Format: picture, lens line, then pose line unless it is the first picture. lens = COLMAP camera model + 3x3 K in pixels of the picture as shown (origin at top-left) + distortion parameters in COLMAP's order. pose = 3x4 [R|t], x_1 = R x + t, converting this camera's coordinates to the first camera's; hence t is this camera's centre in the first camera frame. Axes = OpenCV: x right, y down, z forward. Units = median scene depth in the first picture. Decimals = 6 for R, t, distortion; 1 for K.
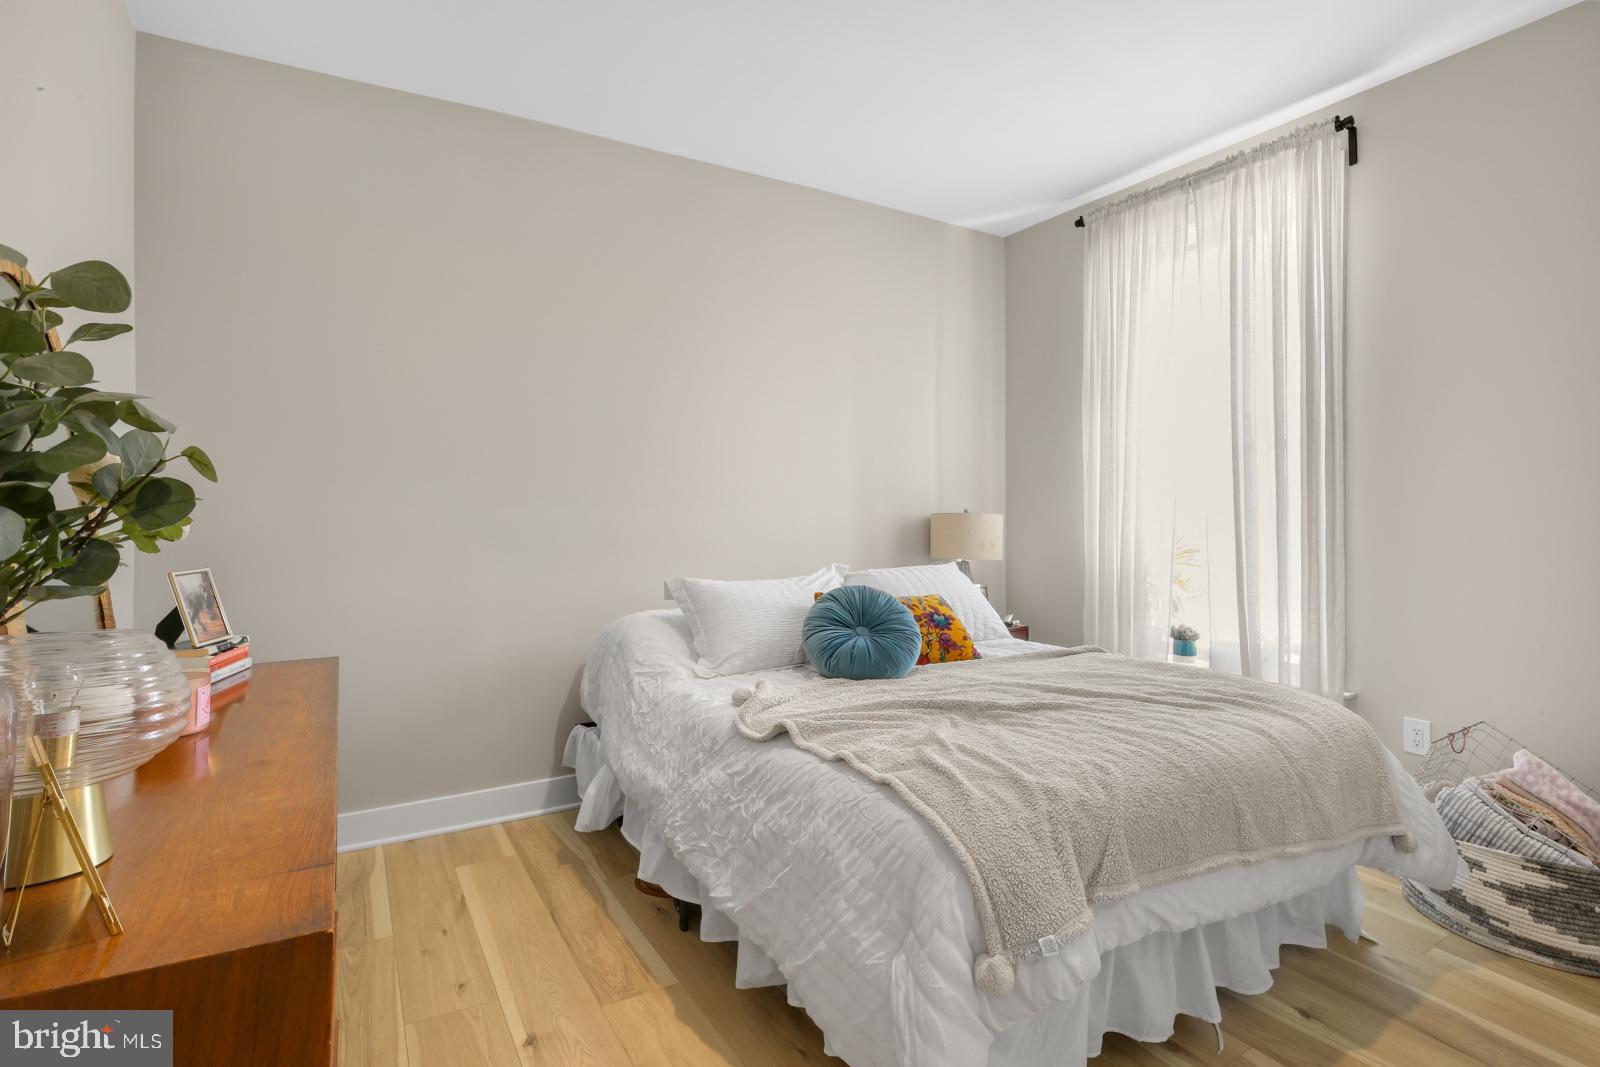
lens RADIAL K [[742.8, 0, 806.1], [0, 742.8, 521.7], [0, 0, 1]] dist [-0.029826, 0.000496]
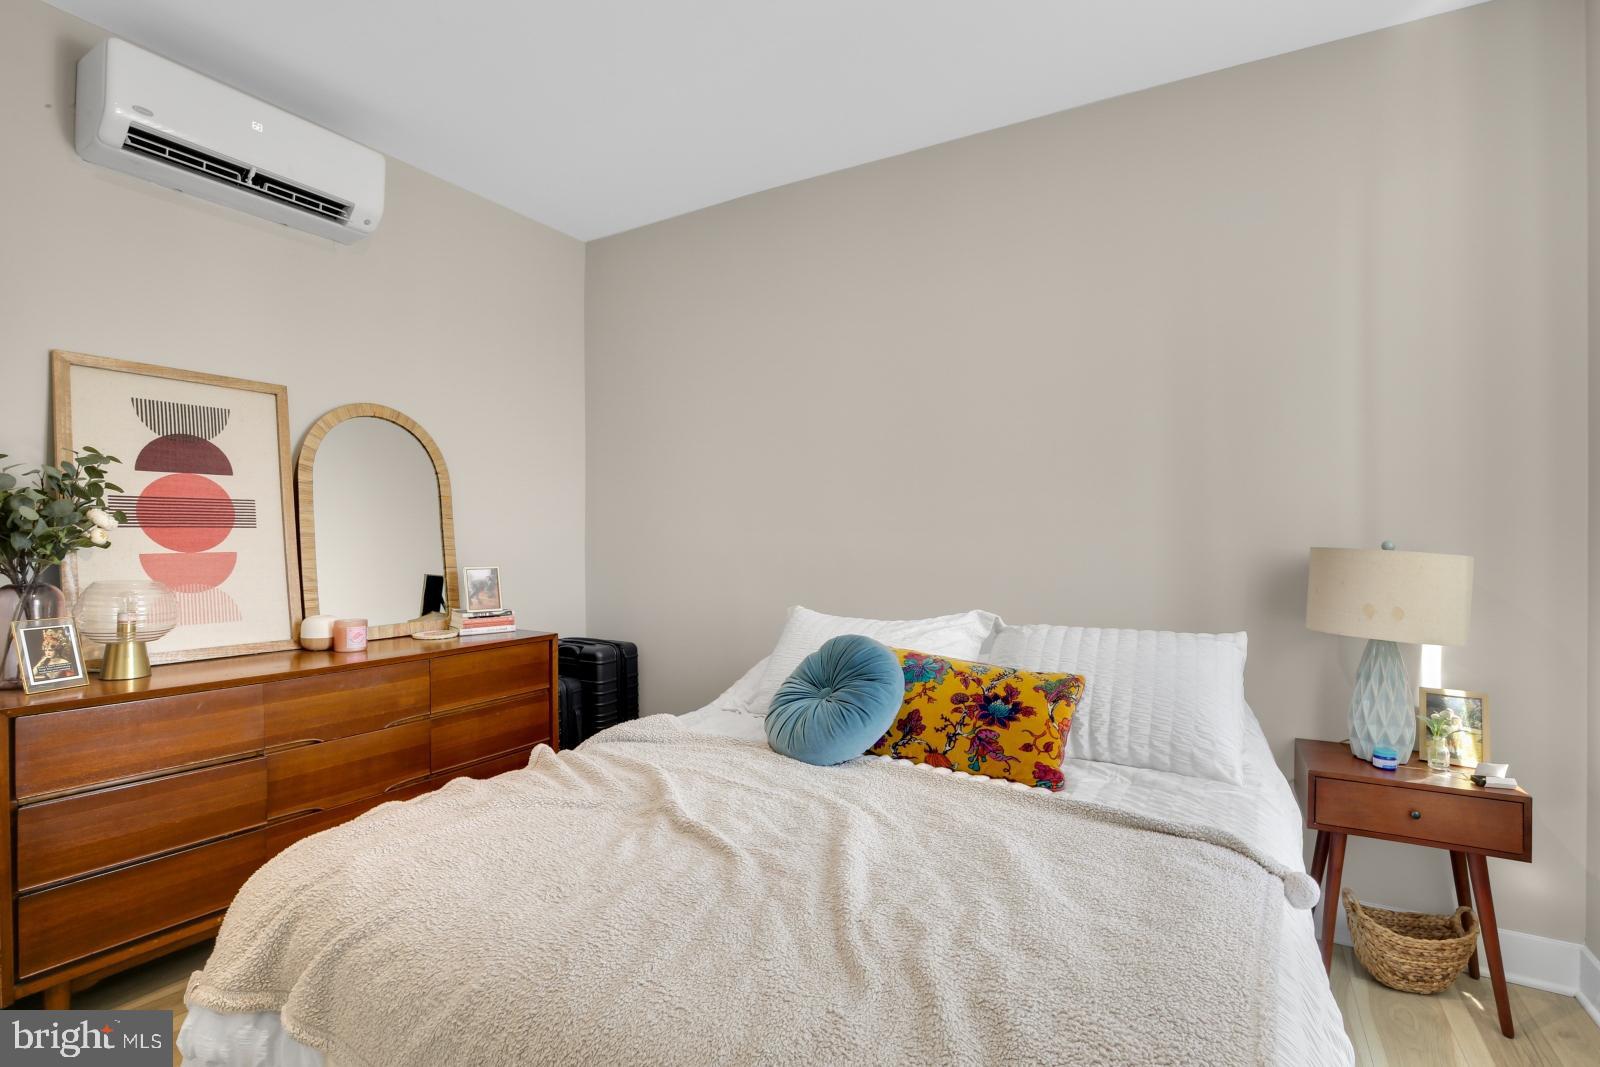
lens RADIAL K [[742.8, 0, 806.1], [0, 742.8, 521.7], [0, 0, 1]] dist [-0.029826, 0.000496]
pose [[0.476242, -0.008263, -0.879276, 0.675760], [-0.016860, 0.999686, -0.018526, -0.013574], [0.879153, 0.023647, 0.475953, 0.558353]]
